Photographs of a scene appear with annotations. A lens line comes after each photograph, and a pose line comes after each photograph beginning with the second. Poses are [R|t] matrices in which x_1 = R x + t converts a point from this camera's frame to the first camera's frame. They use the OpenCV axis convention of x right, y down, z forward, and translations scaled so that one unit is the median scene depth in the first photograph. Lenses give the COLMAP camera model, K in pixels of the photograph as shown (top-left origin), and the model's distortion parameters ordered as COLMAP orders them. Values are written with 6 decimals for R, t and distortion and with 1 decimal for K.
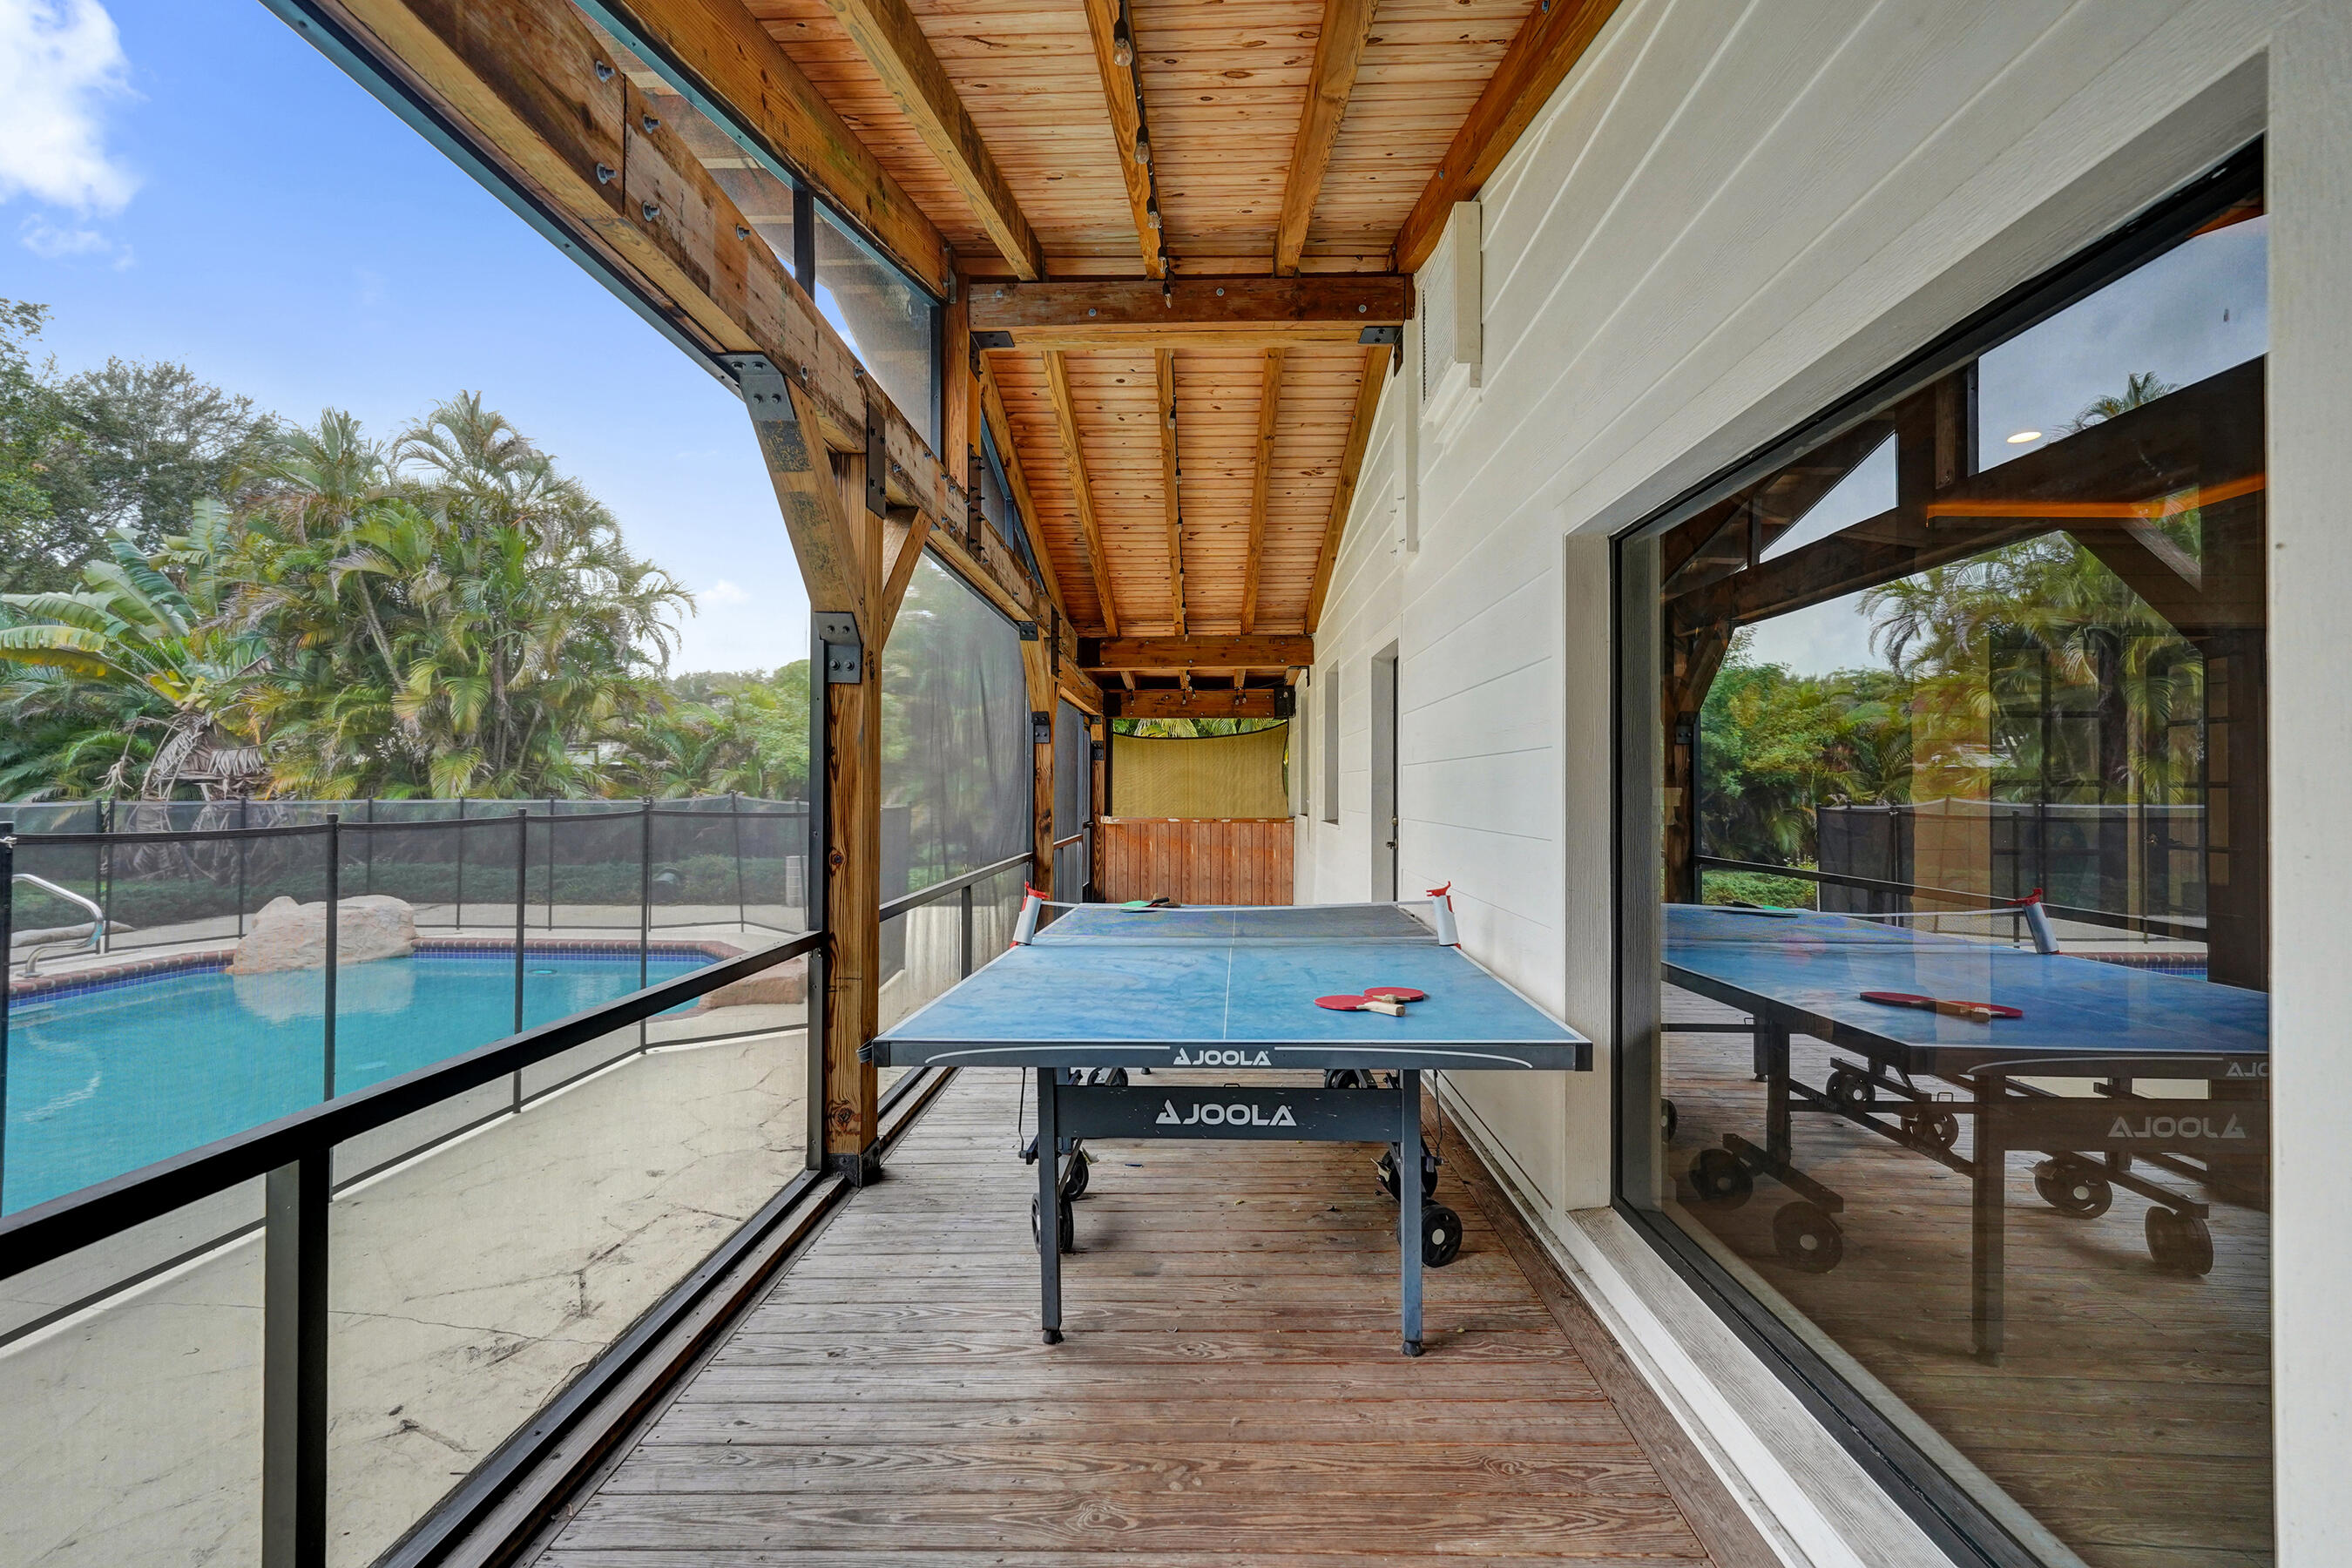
lens RADIAL K [[983.5, 0, 1180.6], [0, 983.5, 792.1], [0, 0, 1]] dist [-0.023863, 0.001841]
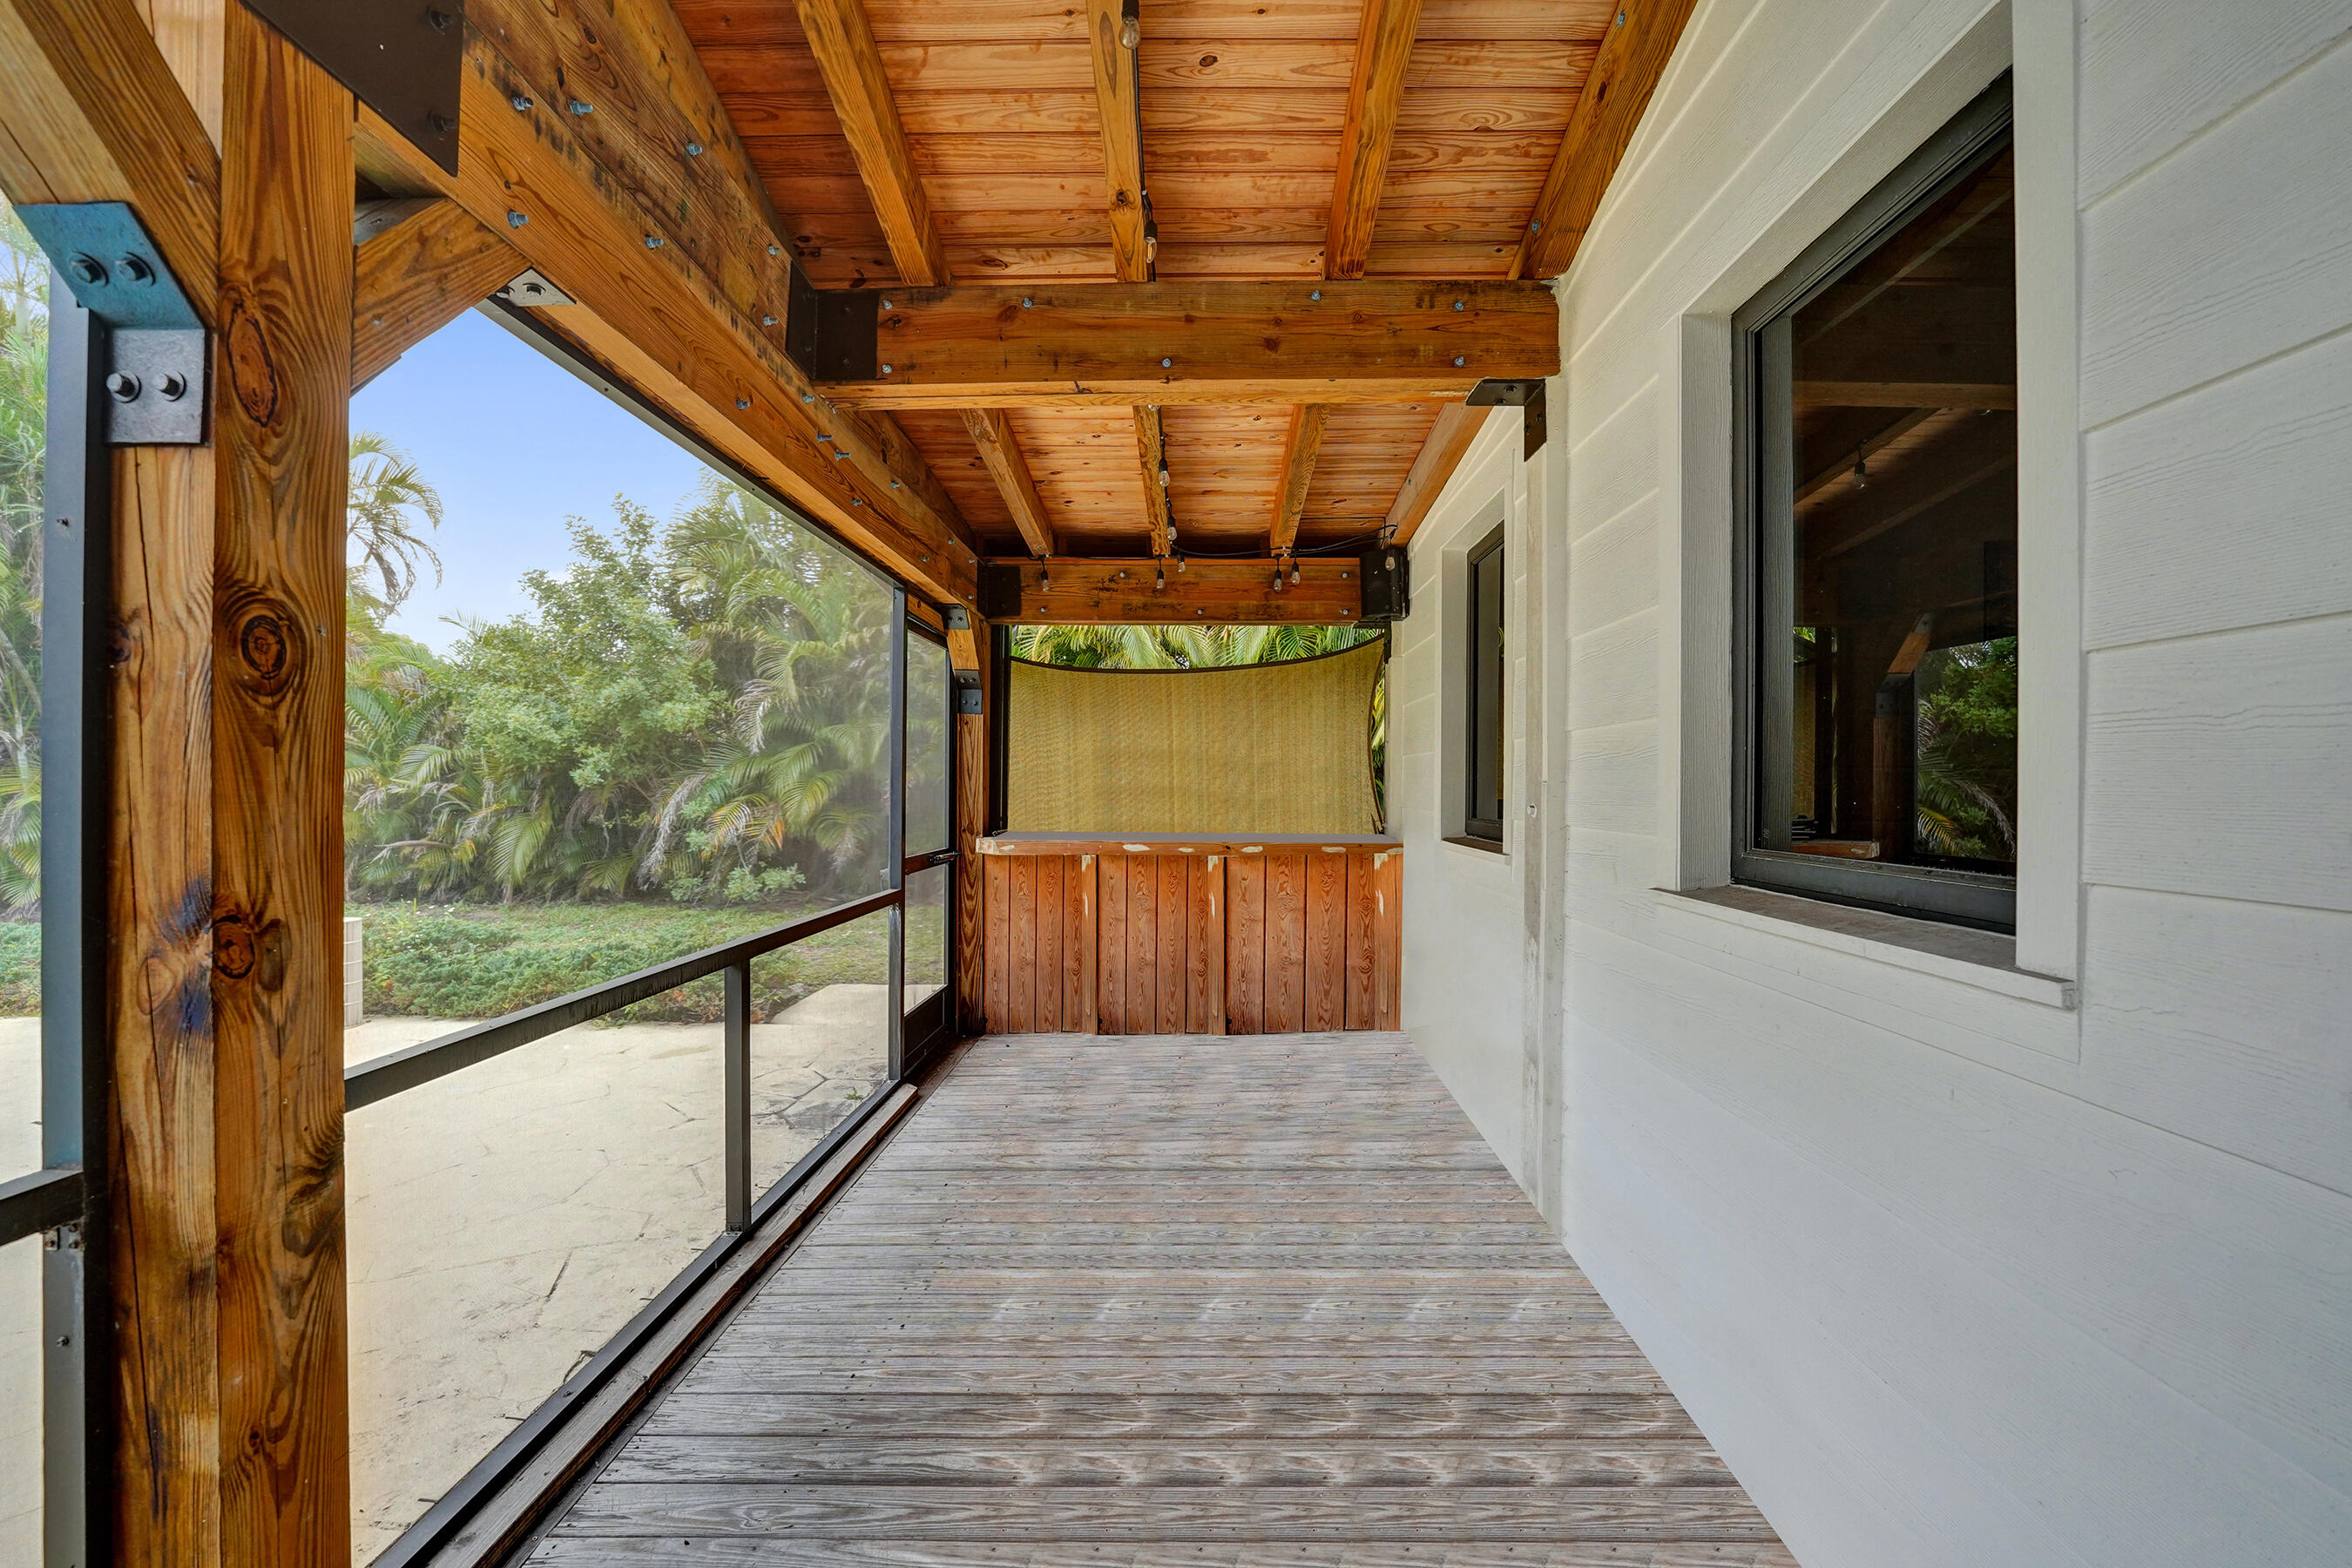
lens RADIAL K [[983.5, 0, 1180.2], [0, 983.5, 804.9], [0, 0, 1]] dist [-0.023863, 0.001841]
pose [[0.999987, 0.002724, 0.004368, 0.010988], [-0.002803, 0.999832, 0.018090, 0.001295], [-0.004318, -0.018102, 0.999827, 0.546112]]
